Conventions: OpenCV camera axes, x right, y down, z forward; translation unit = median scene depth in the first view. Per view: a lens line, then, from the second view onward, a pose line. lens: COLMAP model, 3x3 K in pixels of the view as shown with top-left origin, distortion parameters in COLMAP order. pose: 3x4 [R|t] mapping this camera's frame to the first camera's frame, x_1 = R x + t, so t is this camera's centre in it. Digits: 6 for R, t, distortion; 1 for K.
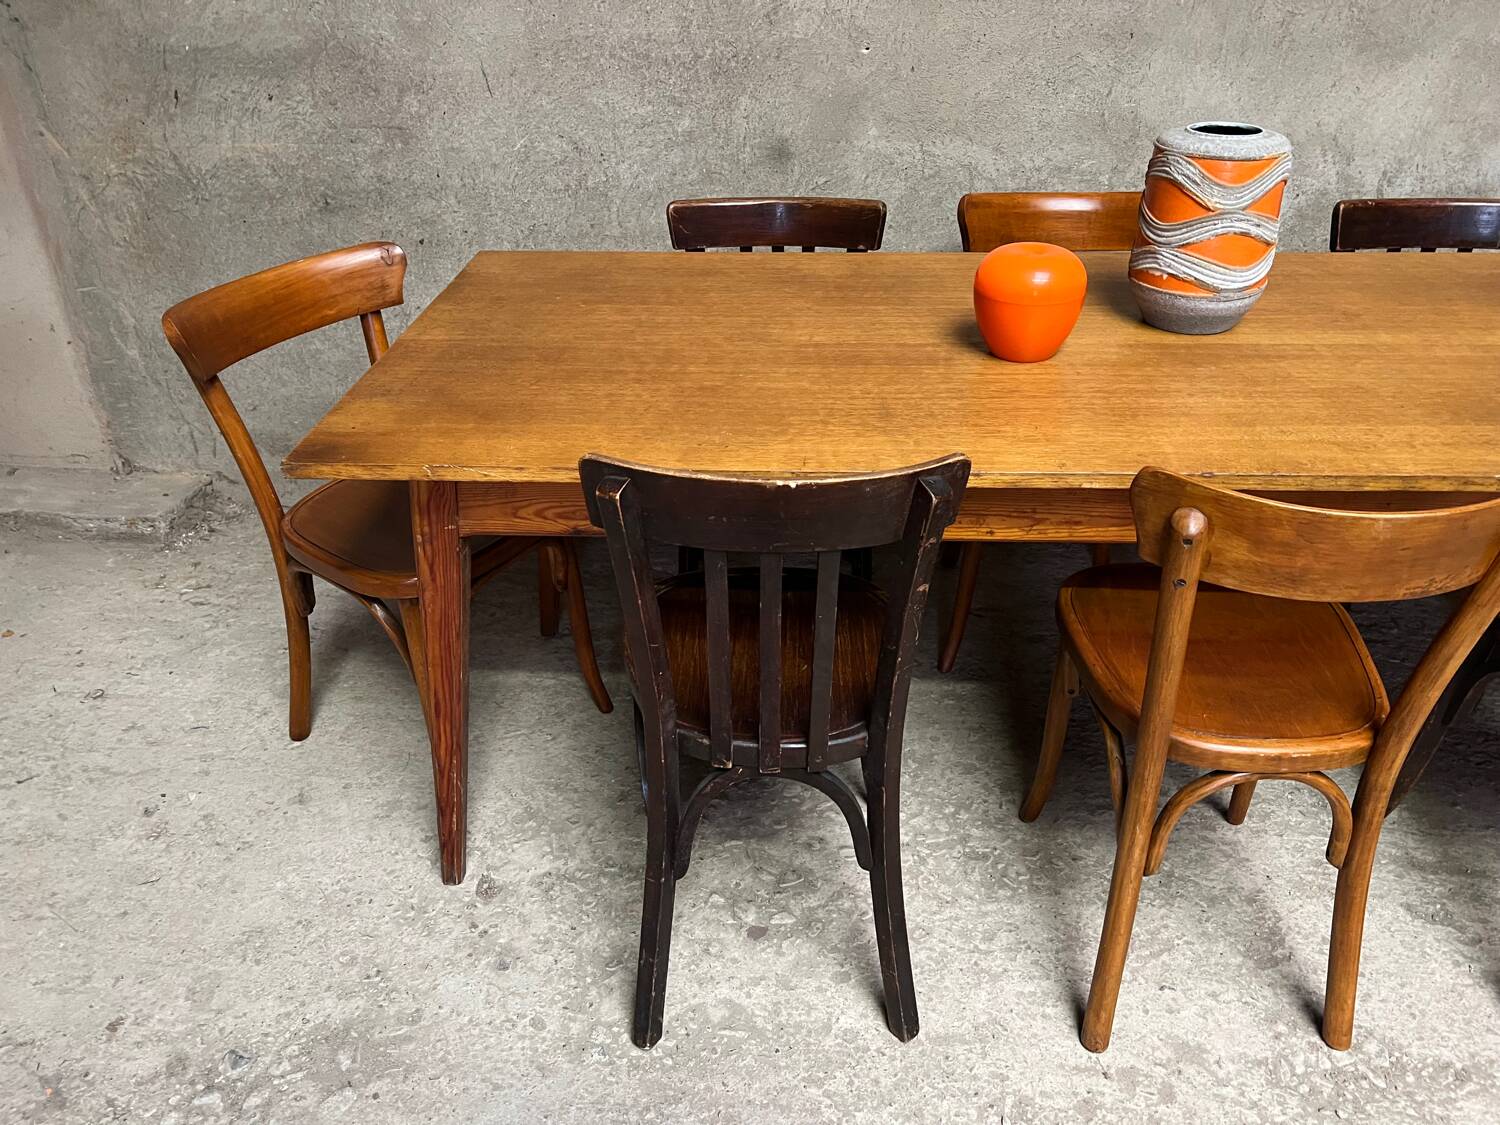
lens RADIAL K [[1136.8, 0, 761.2], [0, 1136.8, 569.5], [0, 0, 1]] dist [0.046325, -0.053363]
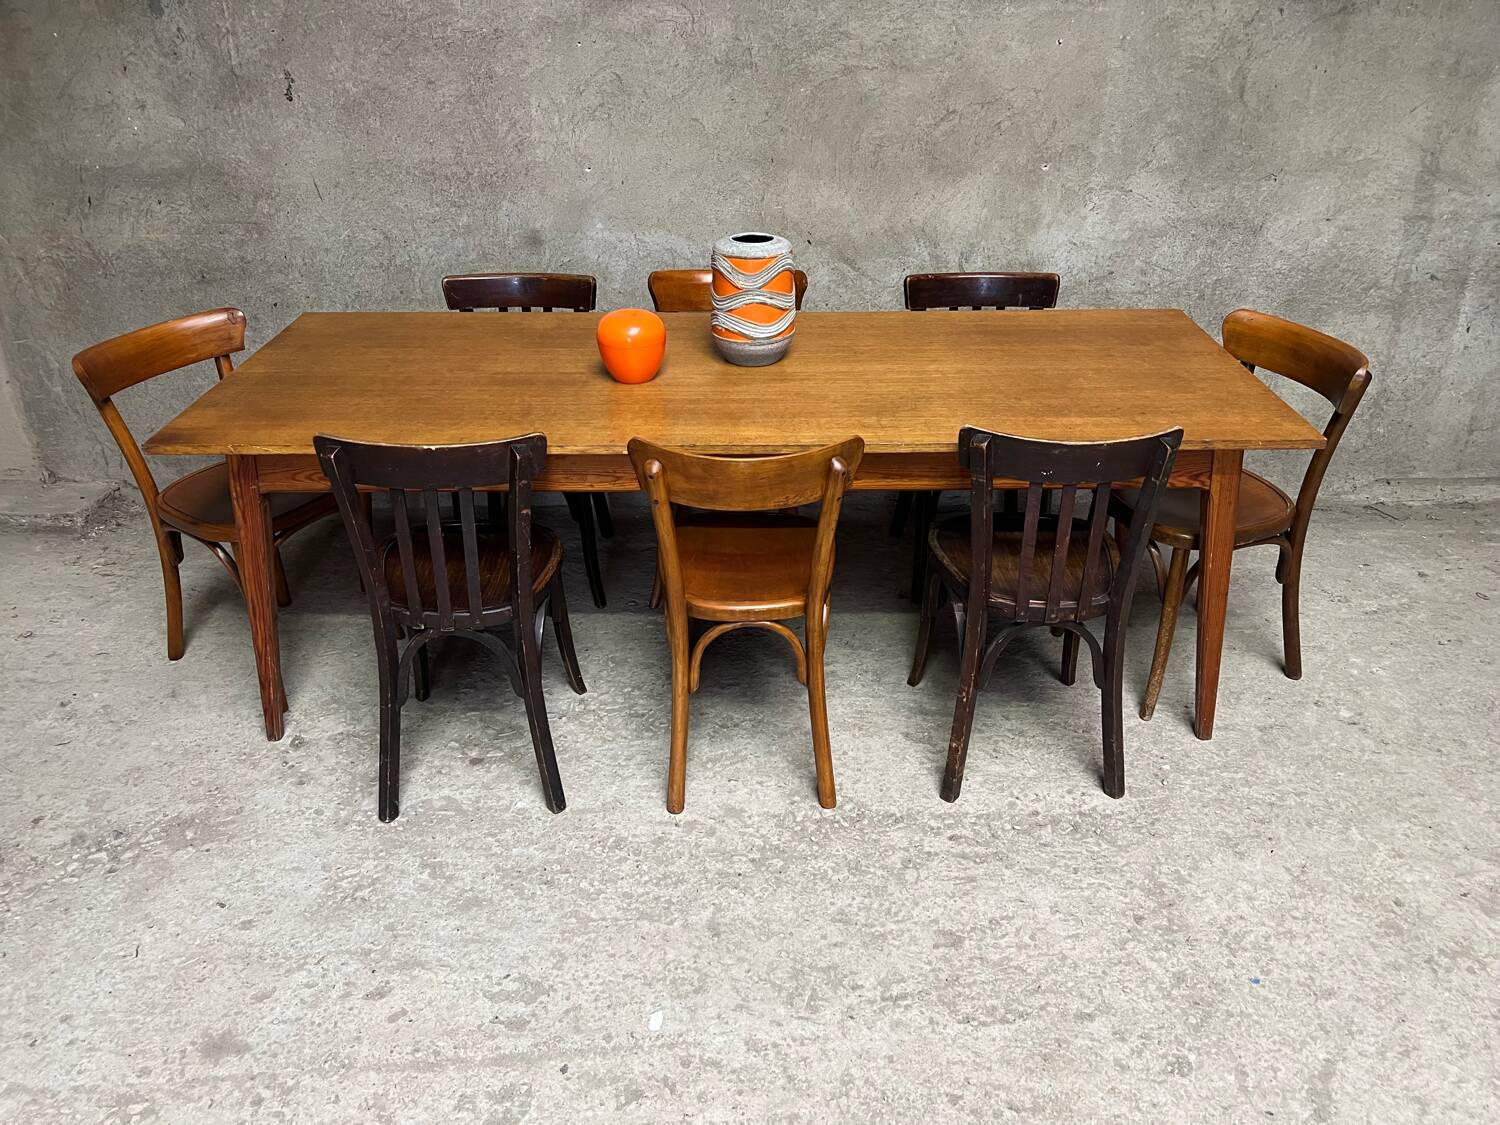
lens RADIAL K [[1136.8, 0, 754.2], [0, 1136.8, 567.7], [0, 0, 1]] dist [0.046325, -0.053363]
pose [[0.999126, -0.016623, 0.038344, 0.284861], [0.018115, 0.999079, -0.038904, 0.117649], [-0.037662, 0.039564, 0.998507, -0.486111]]
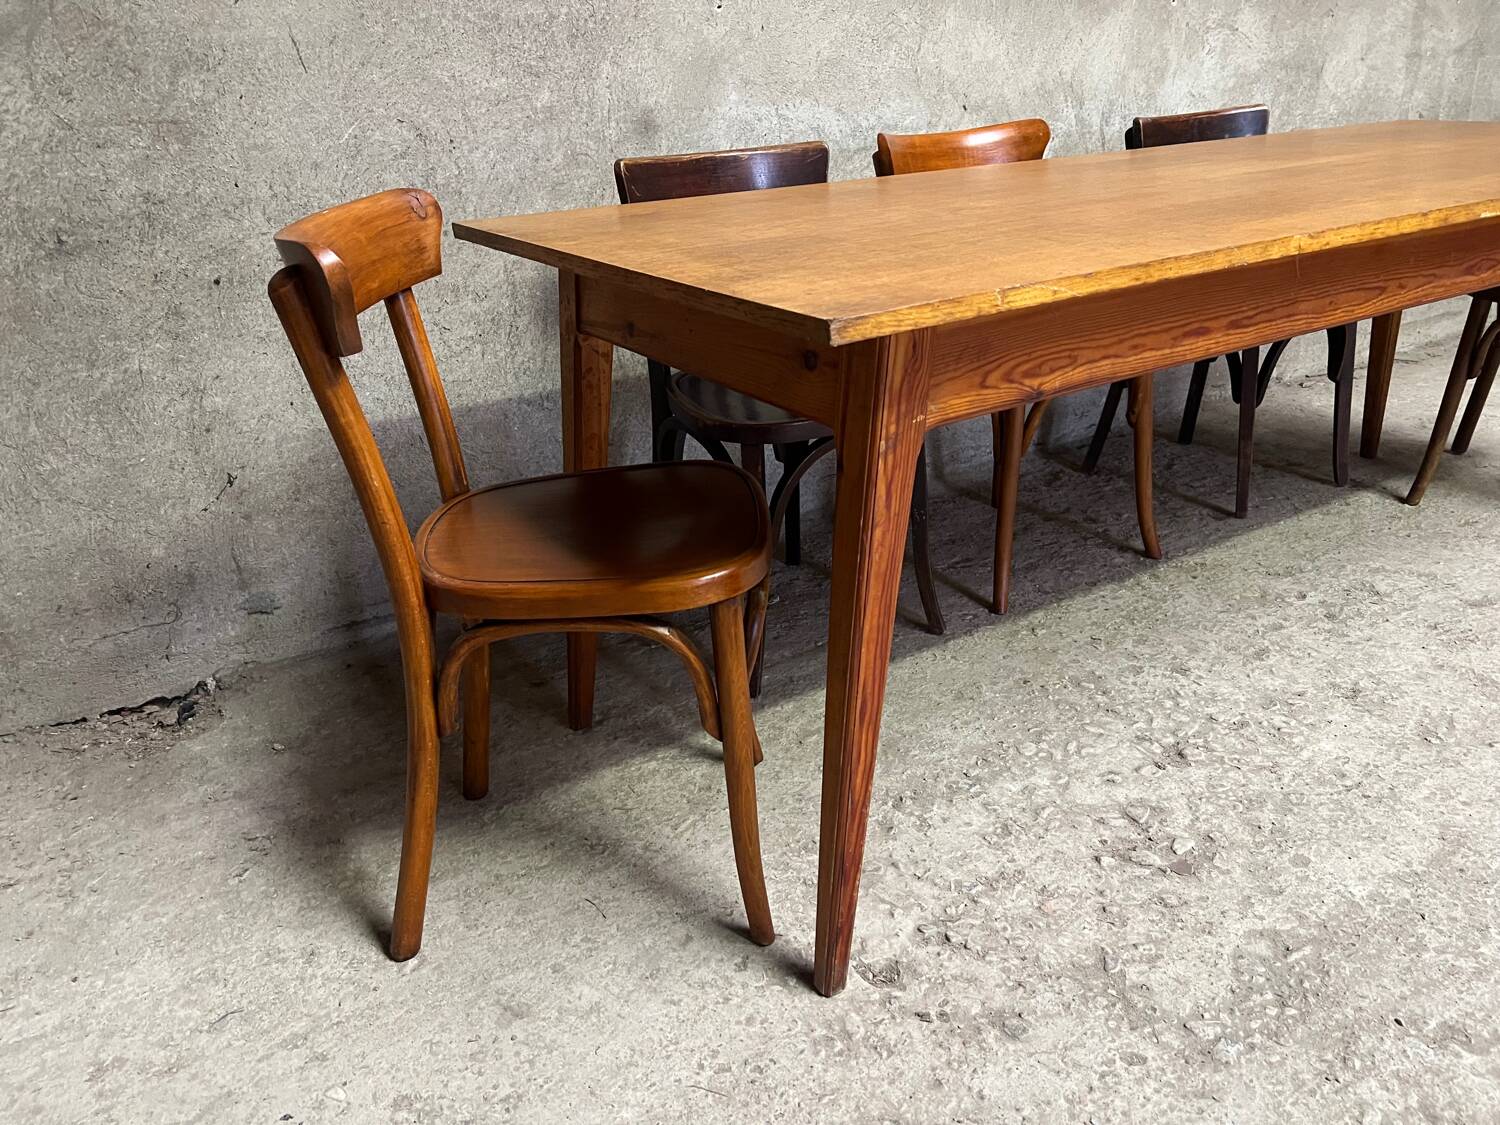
lens RADIAL K [[1136.8, 0, 751.5], [0, 1136.8, 570.4], [0, 0, 1]] dist [0.046325, -0.053363]
pose [[0.813890, -0.254082, 0.522518, -0.599725], [0.327878, 0.943286, -0.052026, 0.045329], [-0.479665, 0.213666, 0.851040, 0.351934]]
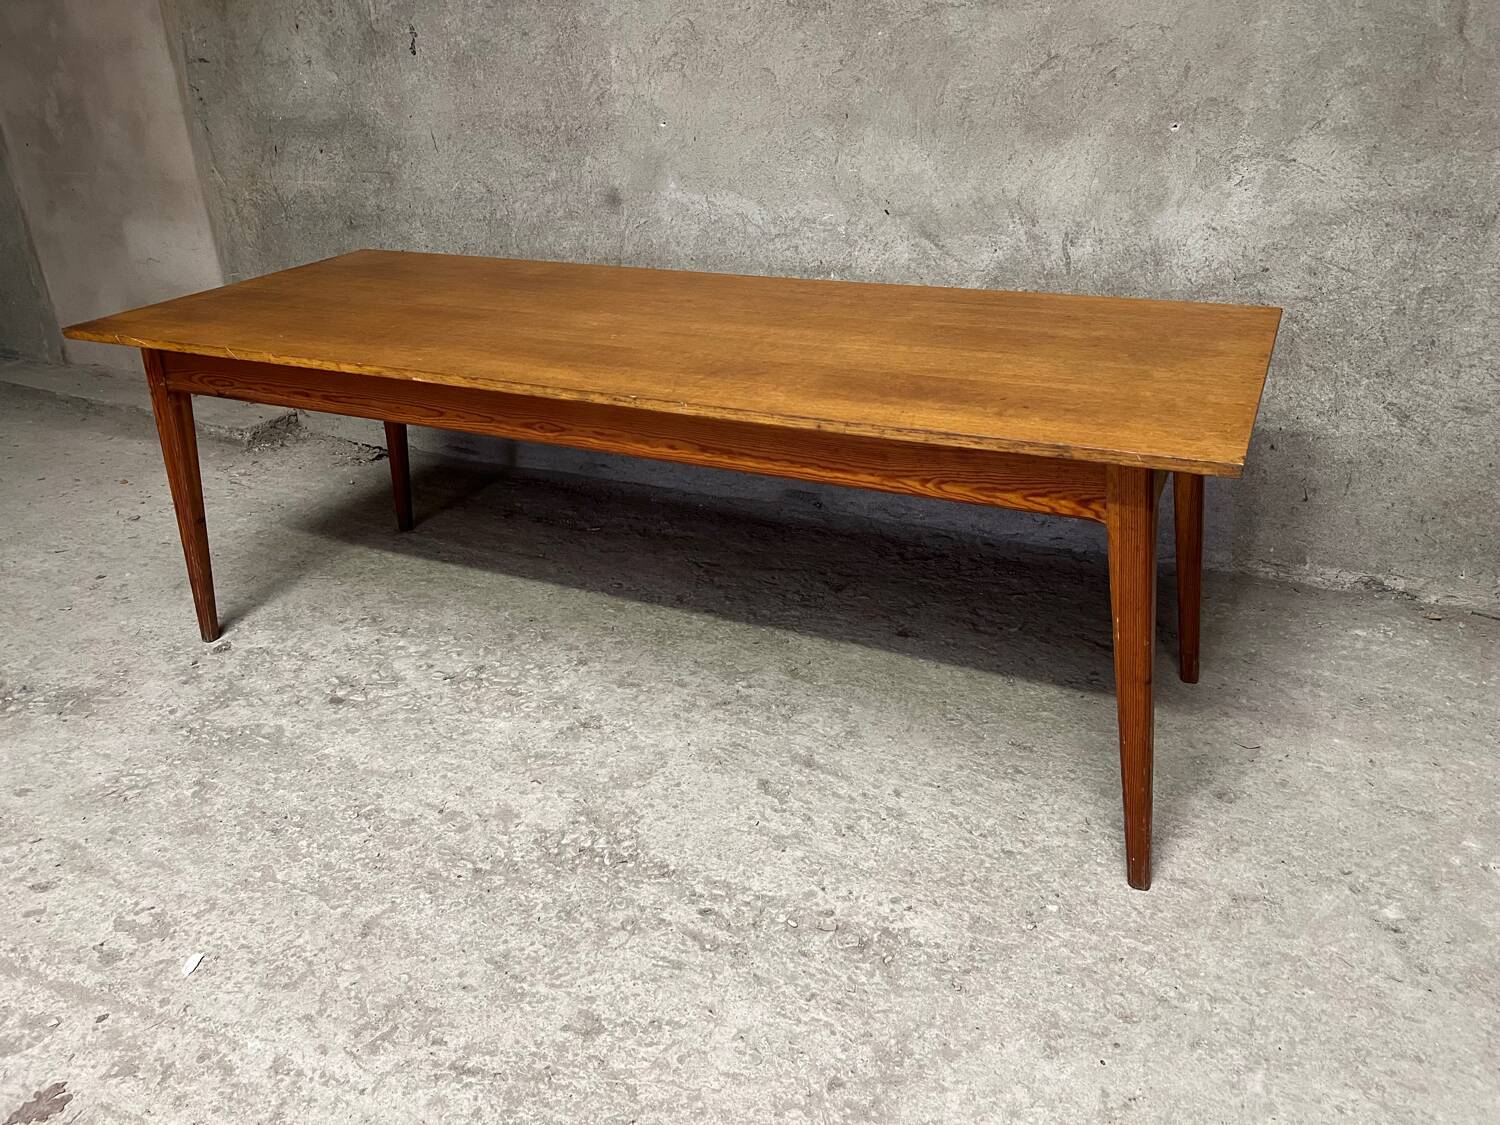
lens RADIAL K [[1136.8, 0, 748.4], [0, 1136.8, 548.0], [0, 0, 1]] dist [0.046325, -0.053363]
pose [[0.921359, 0.144872, -0.360707, 0.893553], [-0.178325, 0.982075, -0.061064, 0.113921], [0.345395, 0.120585, 0.930678, -0.174856]]
